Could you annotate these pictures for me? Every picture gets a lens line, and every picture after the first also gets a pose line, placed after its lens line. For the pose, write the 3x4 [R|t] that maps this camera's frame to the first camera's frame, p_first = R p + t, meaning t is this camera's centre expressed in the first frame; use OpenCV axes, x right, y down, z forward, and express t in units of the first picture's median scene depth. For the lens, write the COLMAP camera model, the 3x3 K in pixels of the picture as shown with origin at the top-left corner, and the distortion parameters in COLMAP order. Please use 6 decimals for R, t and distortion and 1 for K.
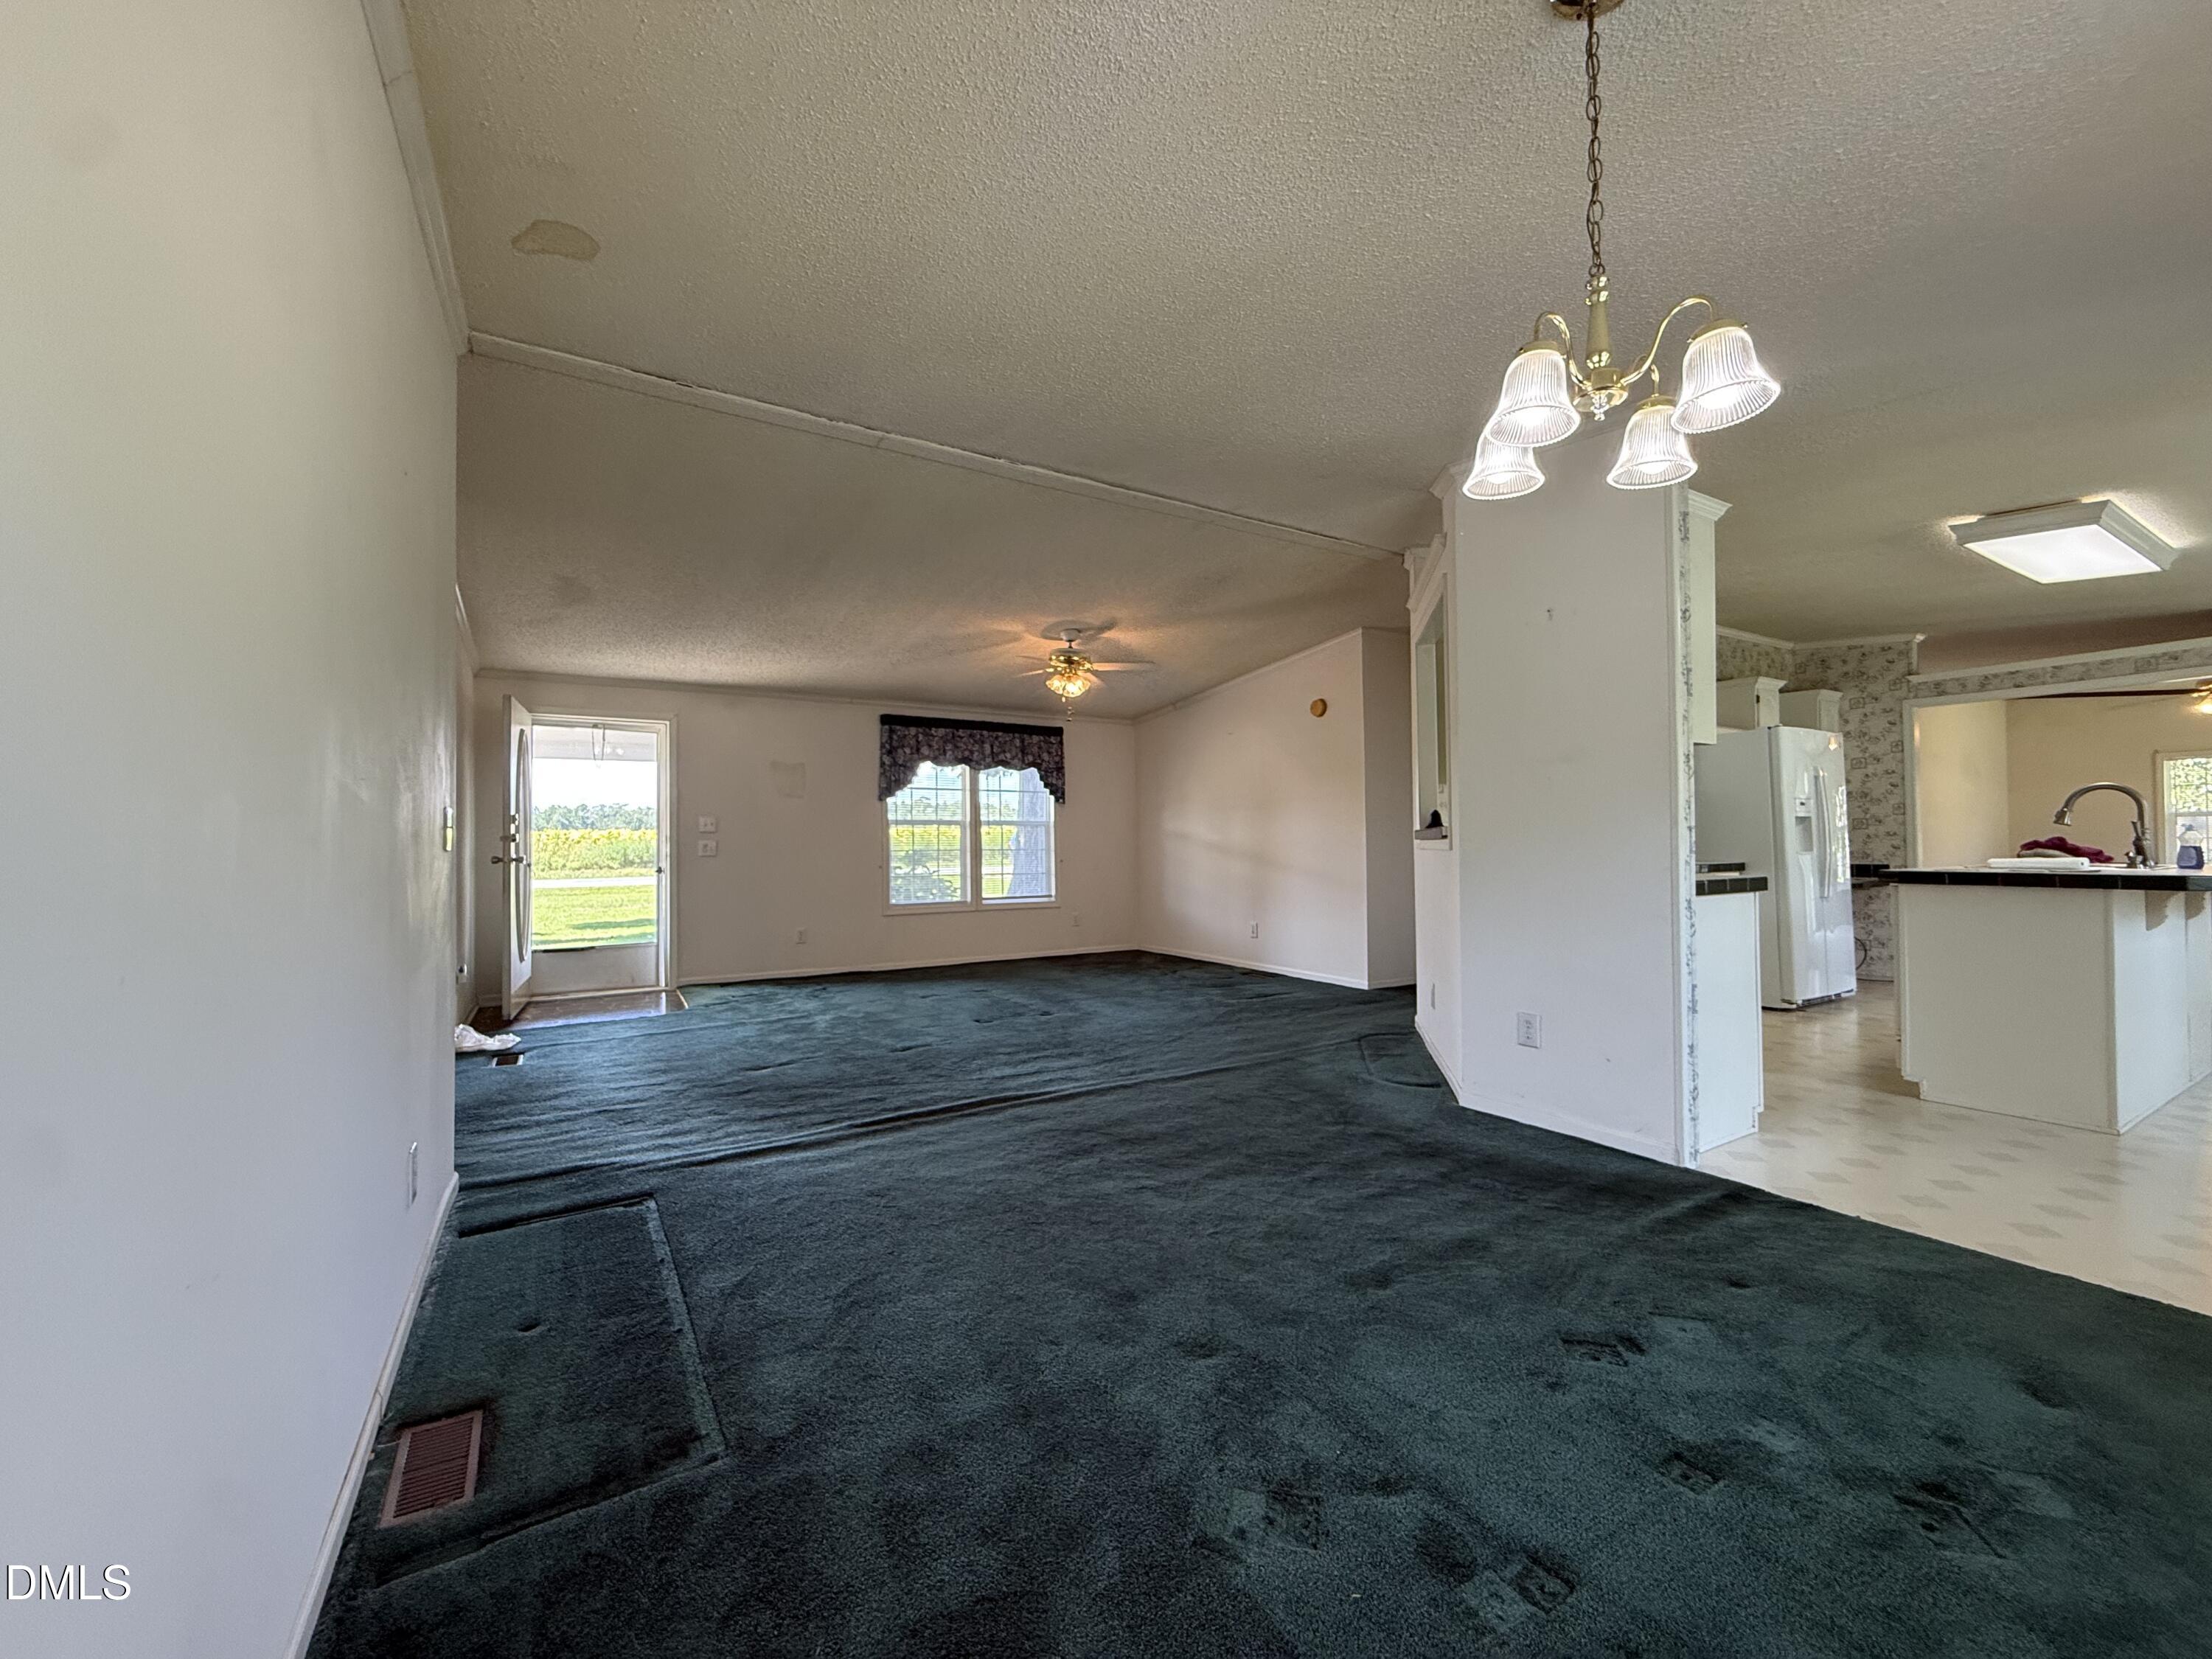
lens RADIAL K [[884.0, 0, 1102.8], [0, 884.0, 827.5], [0, 0, 1]] dist [-0.001606, 0.000540]
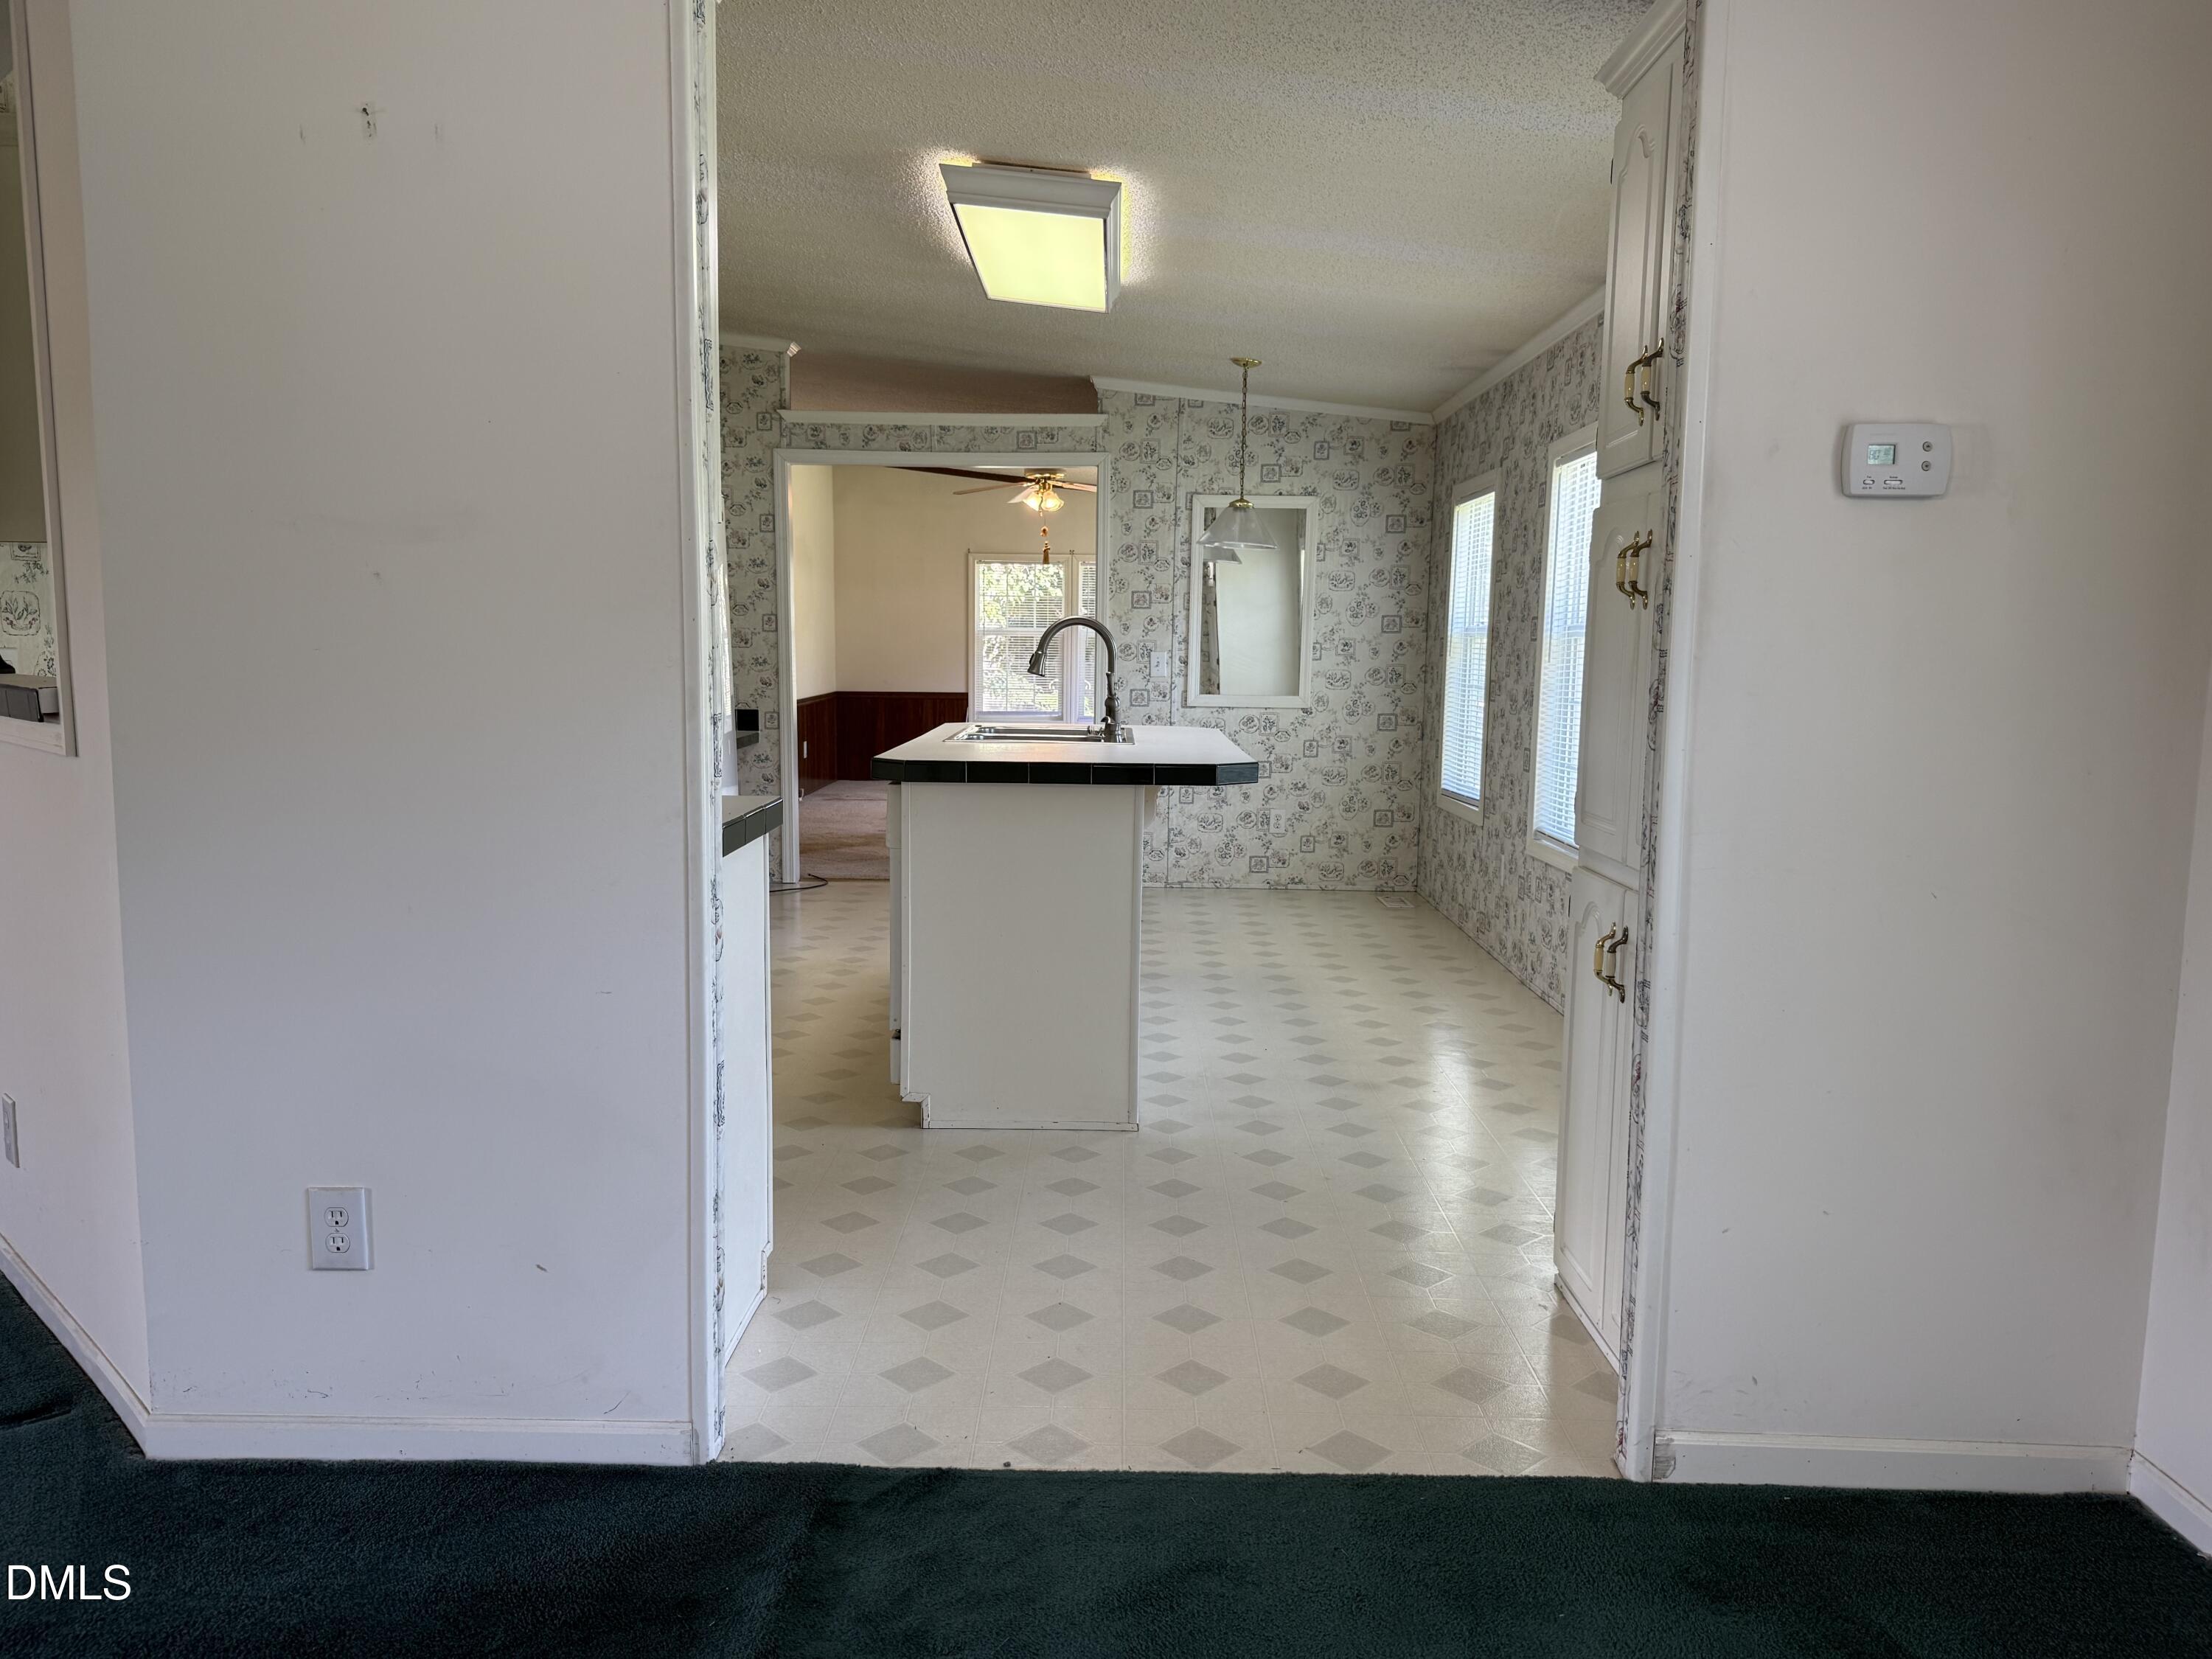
lens RADIAL K [[1590.9, 0, 1091.0], [0, 1590.9, 839.9], [0, 0, 1]] dist [0.073204, -0.093693]
pose [[0.535617, -0.091780, 0.839459, 0.055115], [-0.030238, 0.991354, 0.127681, -0.027918], [-0.843920, -0.093772, 0.528210, 0.247649]]
